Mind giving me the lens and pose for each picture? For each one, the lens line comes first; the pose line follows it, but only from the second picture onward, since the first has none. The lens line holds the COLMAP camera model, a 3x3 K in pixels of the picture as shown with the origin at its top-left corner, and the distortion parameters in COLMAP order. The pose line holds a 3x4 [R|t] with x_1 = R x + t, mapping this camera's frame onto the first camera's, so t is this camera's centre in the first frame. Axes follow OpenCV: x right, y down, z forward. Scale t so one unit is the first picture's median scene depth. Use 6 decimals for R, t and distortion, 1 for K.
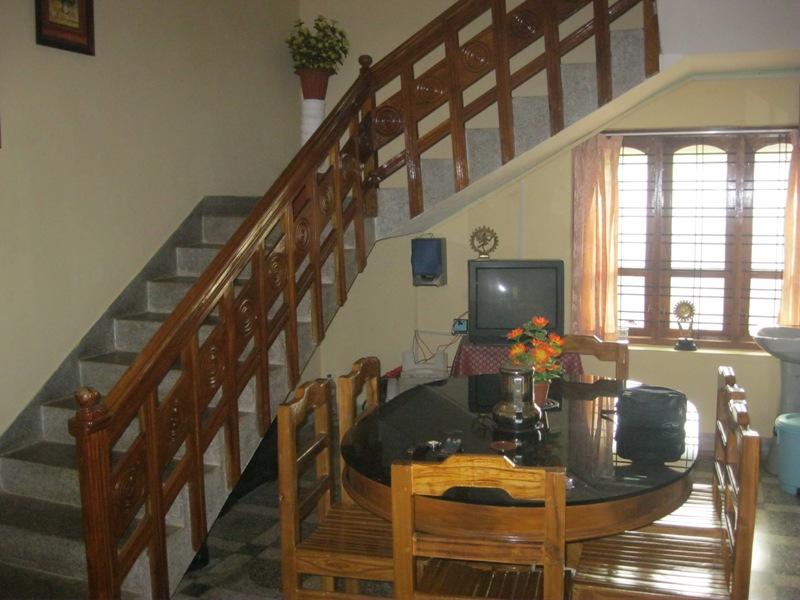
lens RADIAL K [[805.1, 0, 400.0], [0, 805.1, 300.0], [0, 0, 1]] dist [-0.137579, 0.003324]
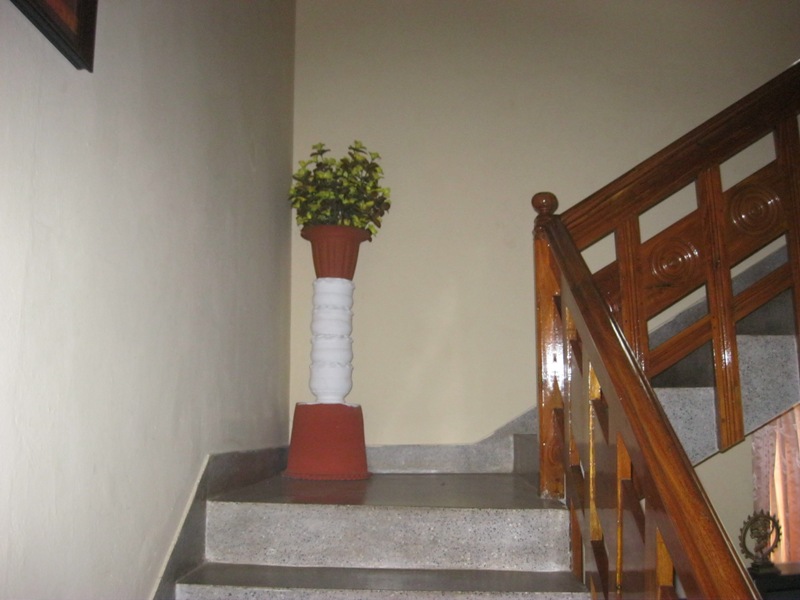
lens RADIAL K [[805.1, 0, 400.0], [0, 805.1, 300.0], [0, 0, 1]] dist [-0.137579, 0.003324]
pose [[0.950288, 0.052123, 0.306978, -0.300059], [0.029577, 0.966320, -0.255636, -0.101680], [-0.309963, 0.252008, 0.916741, 0.547585]]
